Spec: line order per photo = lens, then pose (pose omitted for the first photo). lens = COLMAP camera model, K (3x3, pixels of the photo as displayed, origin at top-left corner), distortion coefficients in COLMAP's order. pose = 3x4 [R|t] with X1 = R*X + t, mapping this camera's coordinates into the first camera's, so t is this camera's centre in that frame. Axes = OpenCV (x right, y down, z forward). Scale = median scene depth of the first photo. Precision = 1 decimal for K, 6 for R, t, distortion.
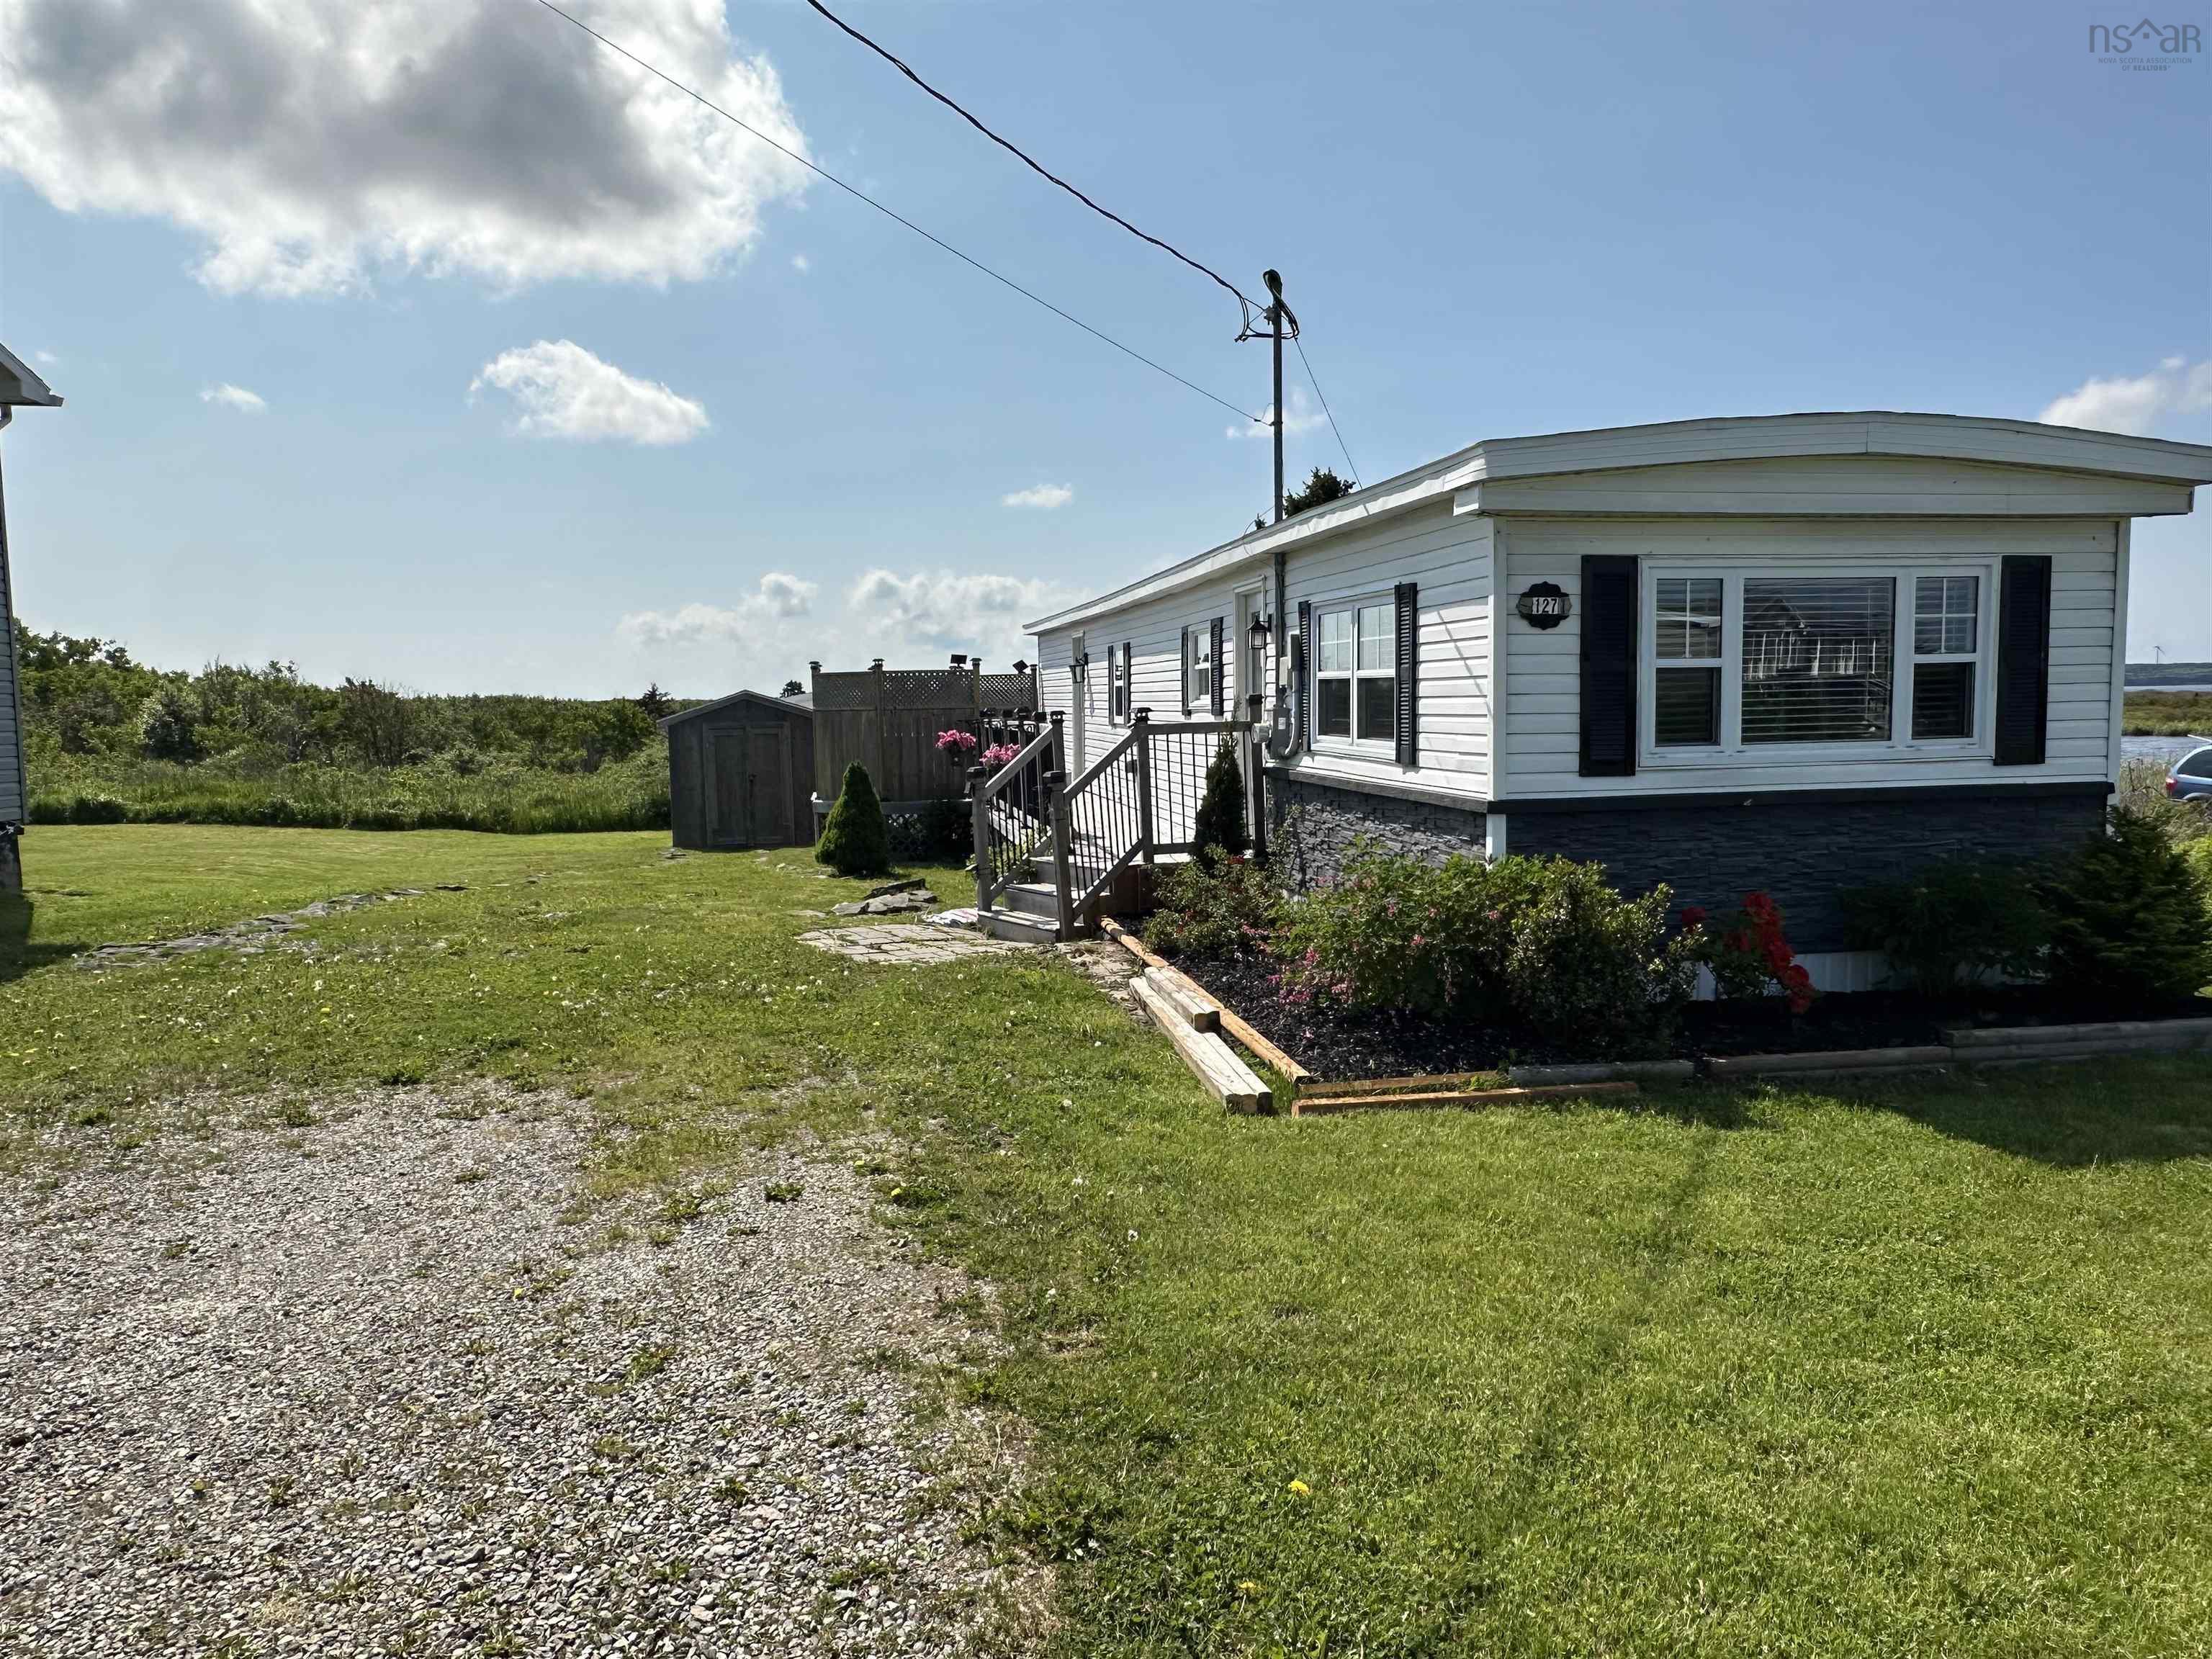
lens RADIAL K [[1498.6, 0, 1094.2], [0, 1498.6, 843.3], [0, 0, 1]] dist [-0.001325, -0.000335]
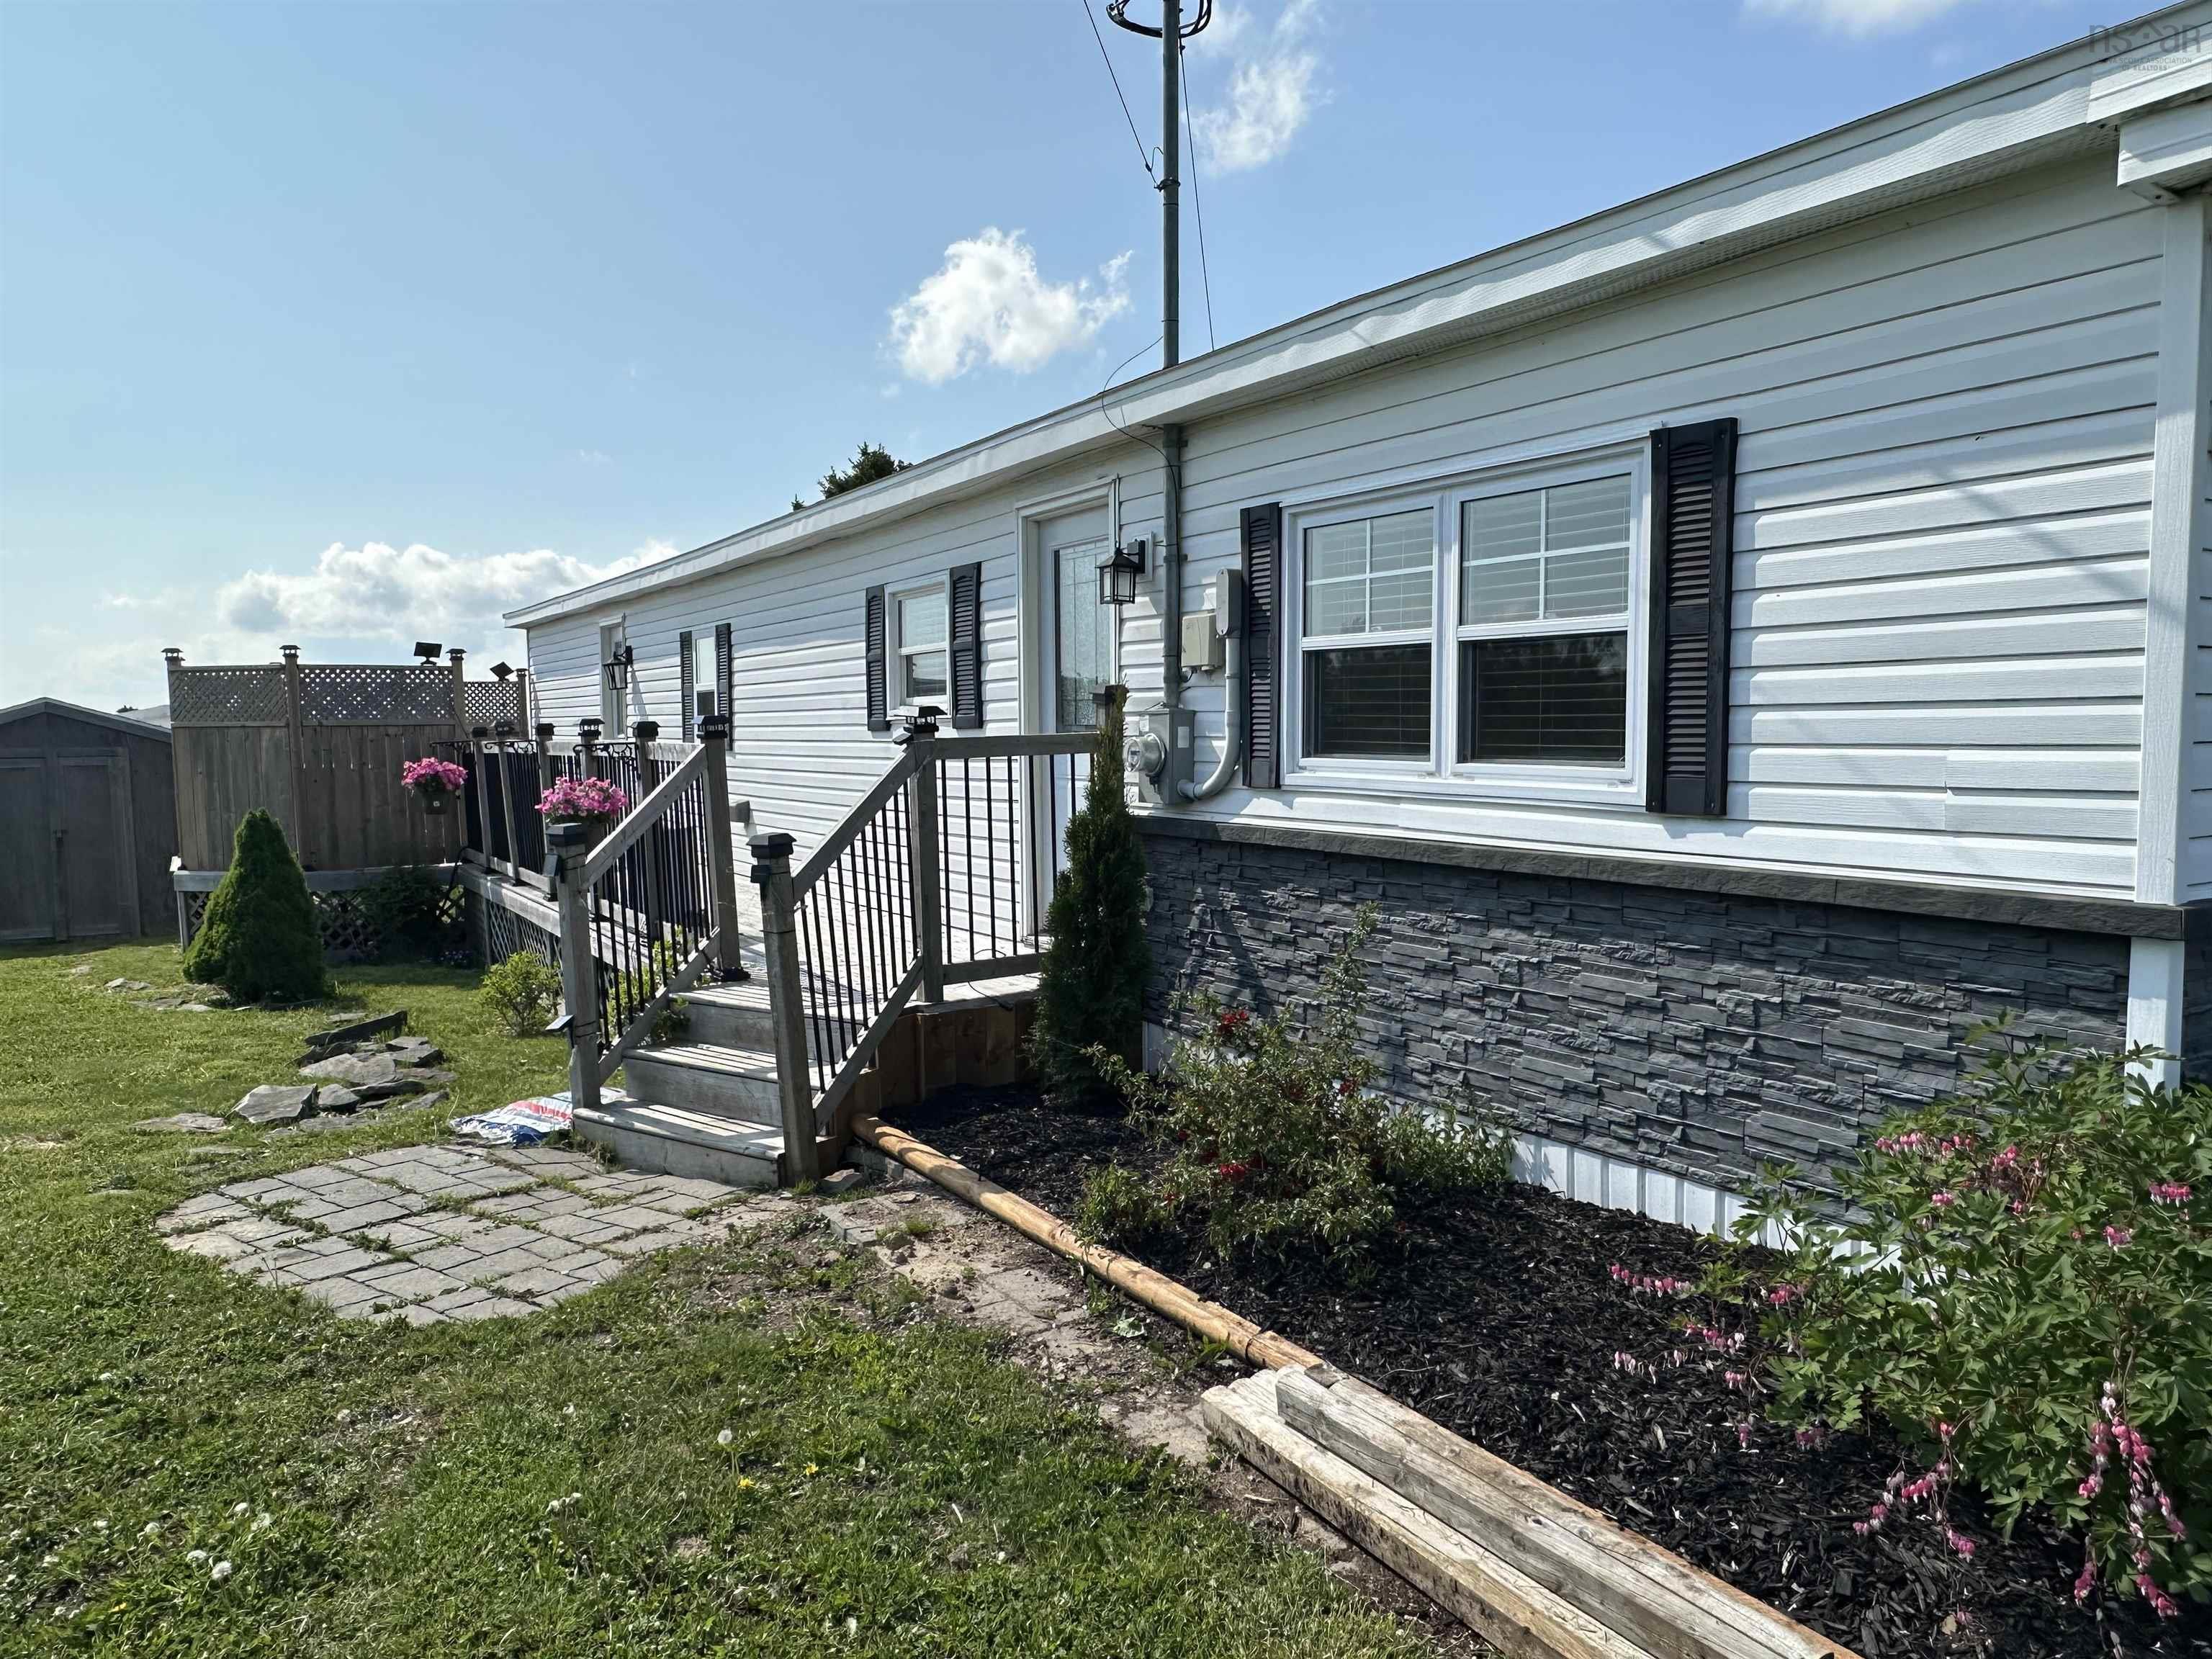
lens RADIAL K [[1498.6, 0, 1094.2], [0, 1498.6, 843.3], [0, 0, 1]] dist [-0.001325, -0.000335]
pose [[0.930539, -0.021624, 0.365555, -0.102071], [0.029976, 0.999403, -0.017187, -0.031596], [-0.364965, 0.026951, 0.930631, 0.486304]]
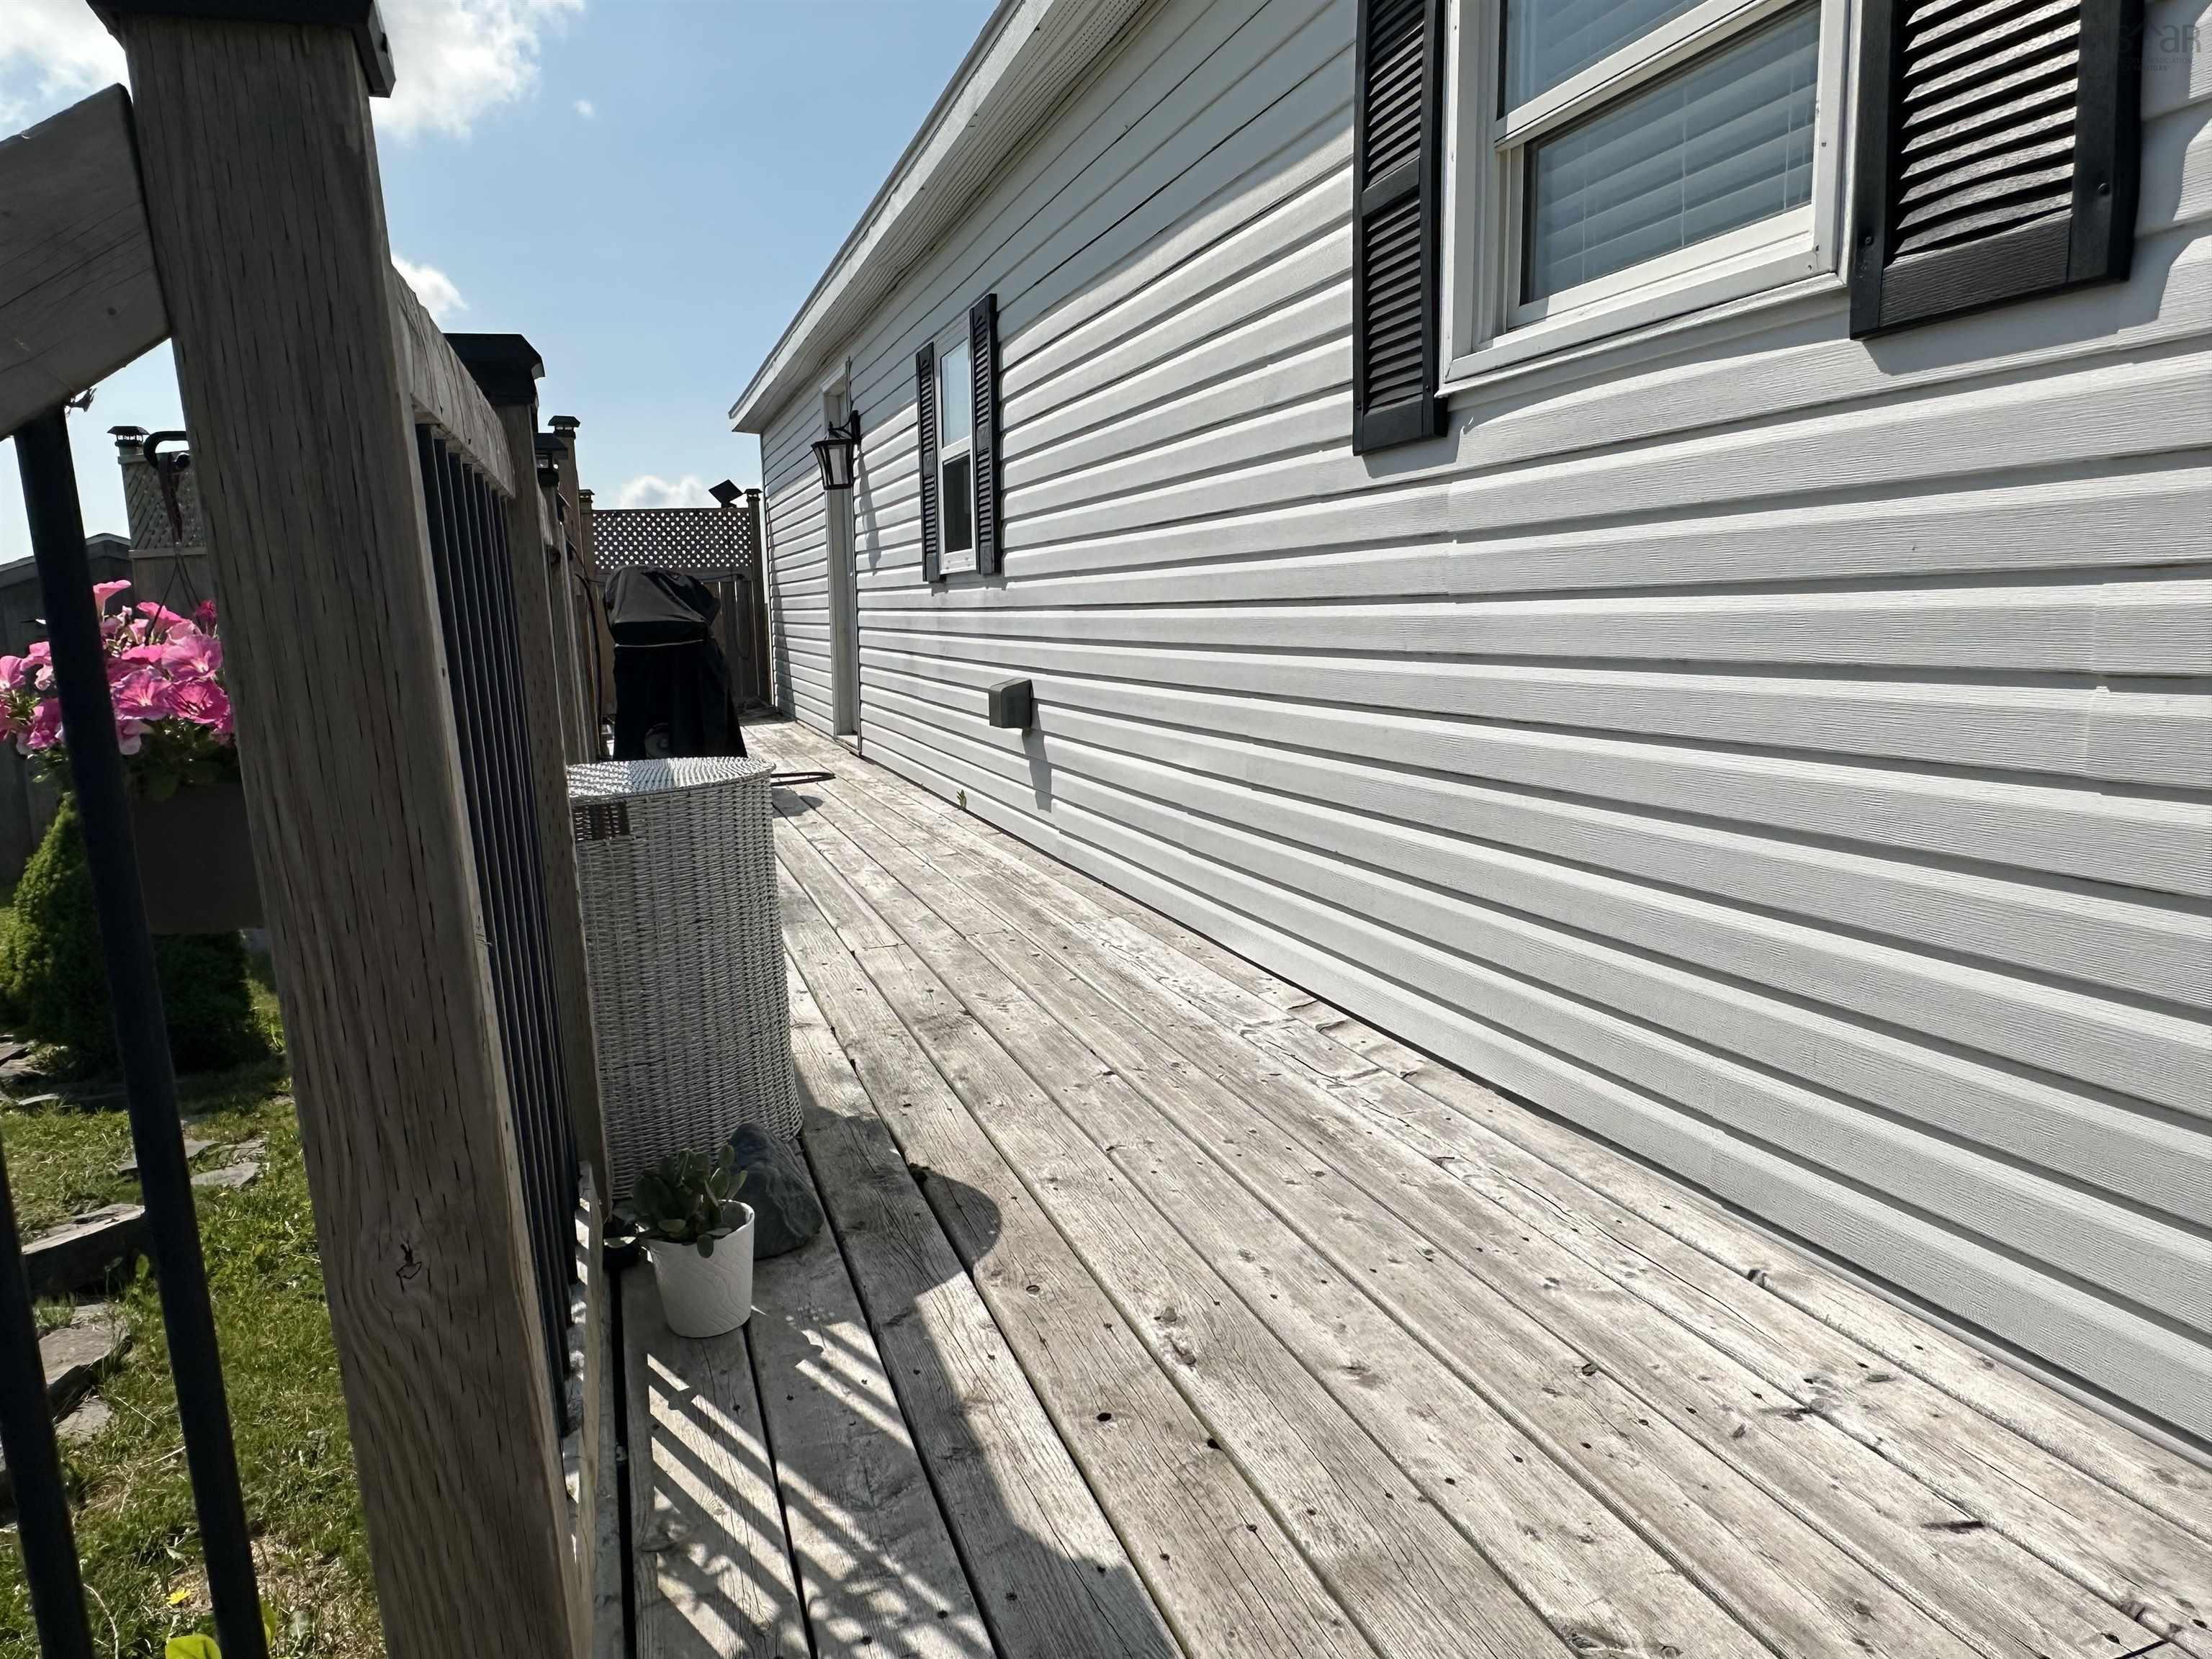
lens RADIAL K [[1498.6, 0, 1094.2], [0, 1498.6, 843.3], [0, 0, 1]] dist [-0.001325, -0.000335]
pose [[0.989888, -0.023923, 0.139820, -0.001758], [0.016241, 0.998308, 0.055830, -0.059326], [-0.140919, -0.052995, 0.988602, 1.017317]]
